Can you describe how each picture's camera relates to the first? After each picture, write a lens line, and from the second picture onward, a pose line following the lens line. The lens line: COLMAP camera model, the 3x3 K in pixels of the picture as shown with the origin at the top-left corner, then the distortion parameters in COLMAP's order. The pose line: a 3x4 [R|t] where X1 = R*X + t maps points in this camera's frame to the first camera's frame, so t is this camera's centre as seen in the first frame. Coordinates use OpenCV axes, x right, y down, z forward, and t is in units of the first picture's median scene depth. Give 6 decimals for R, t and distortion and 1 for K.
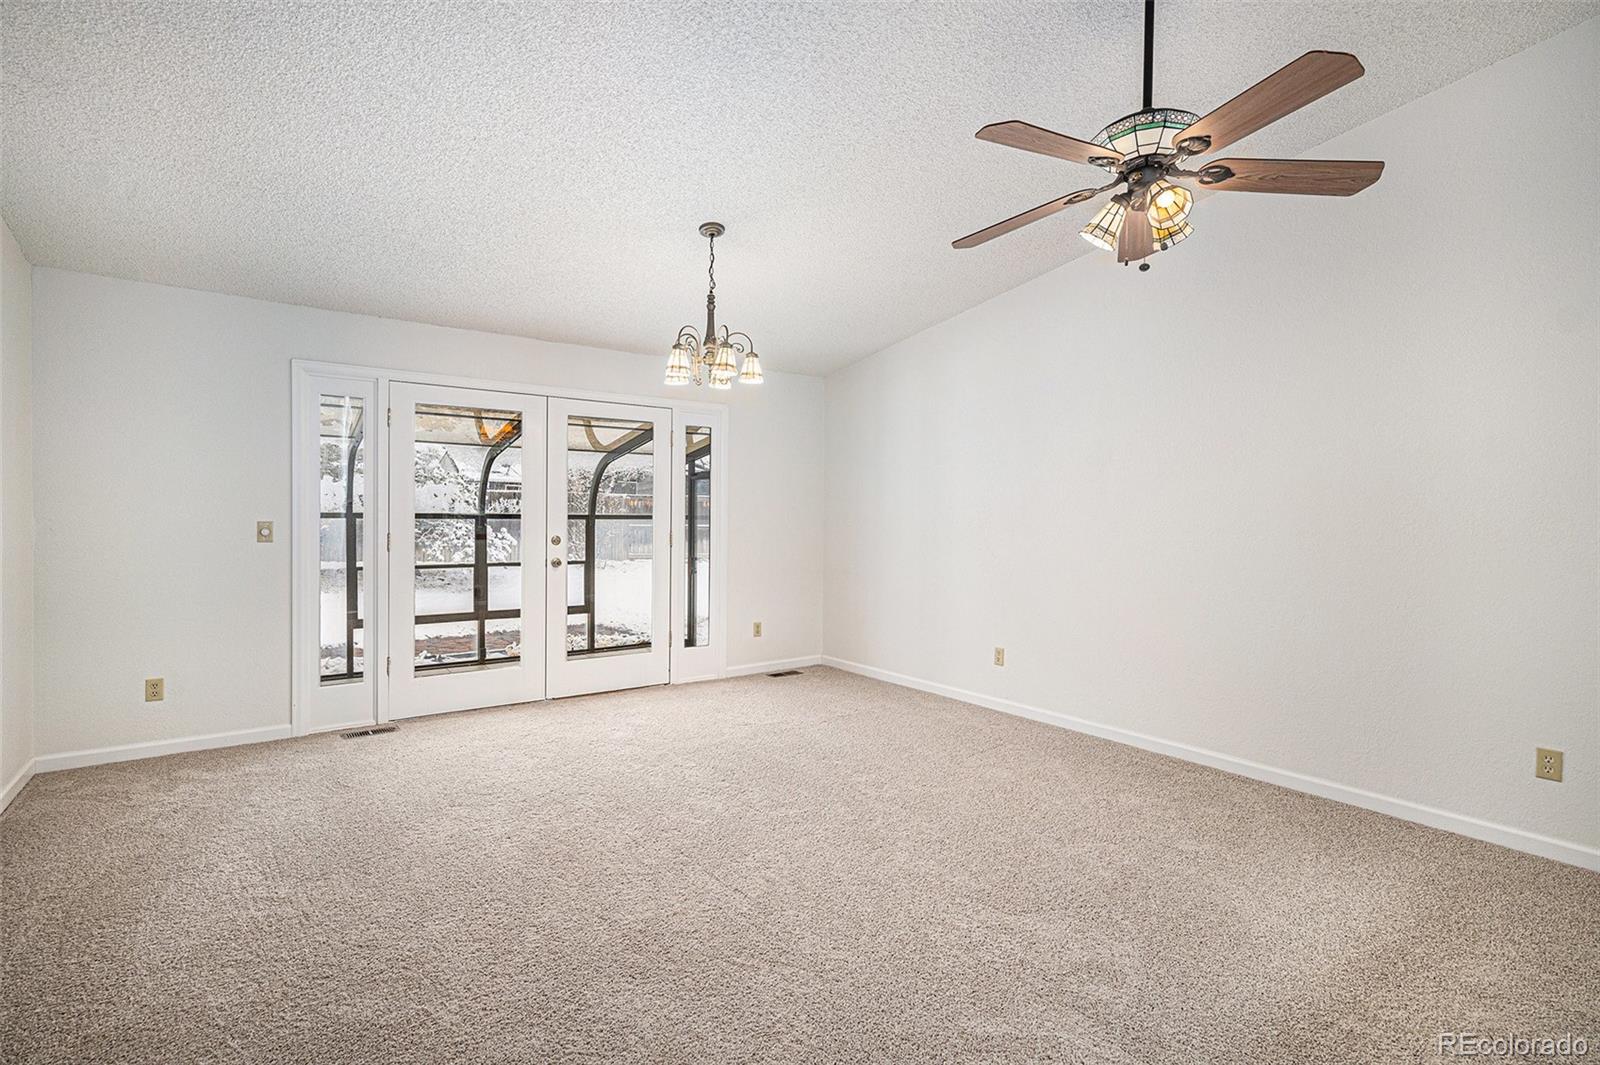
lens RADIAL K [[728.1, 0, 799.2], [0, 728.1, 516.3], [0, 0, 1]] dist [0.000389, -0.000082]
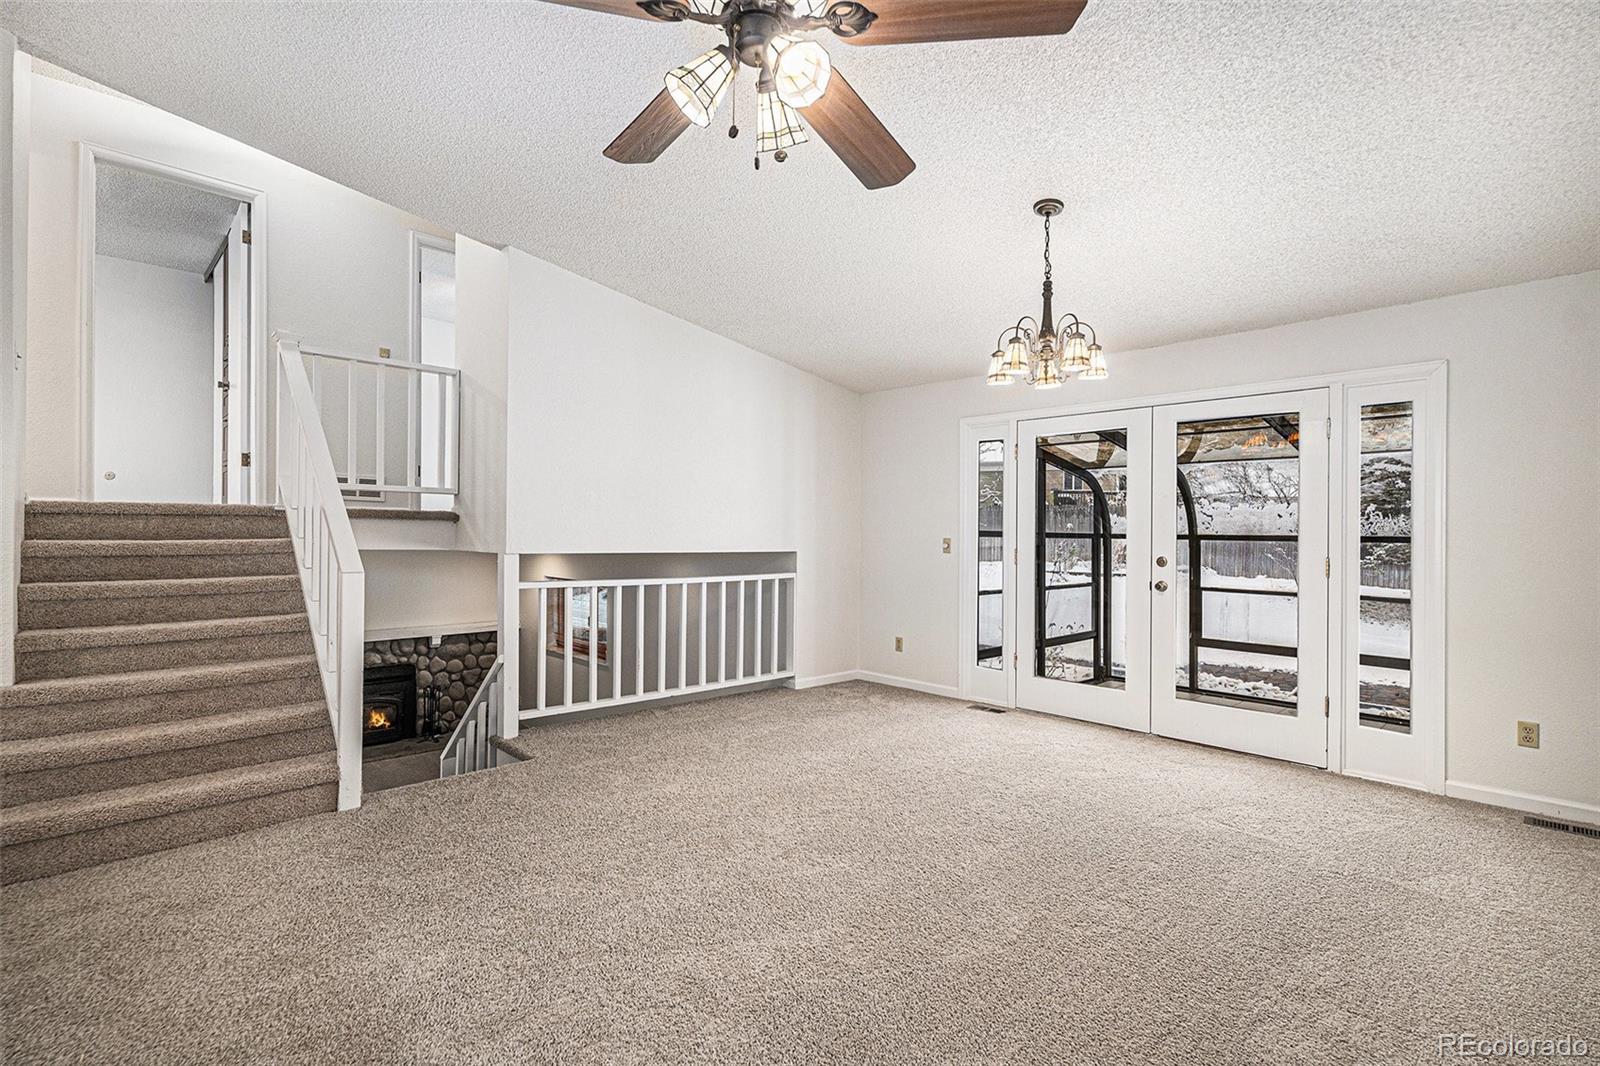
lens RADIAL K [[752.8, 0, 809.8], [0, 752.8, 530.6], [0, 0, 1]] dist [0.005145, 0.000044]
pose [[0.167566, -0.007852, -0.985830, 0.530066], [-0.010947, 0.999892, -0.009825, 0.008241], [0.985800, 0.012438, 0.167462, 0.410643]]
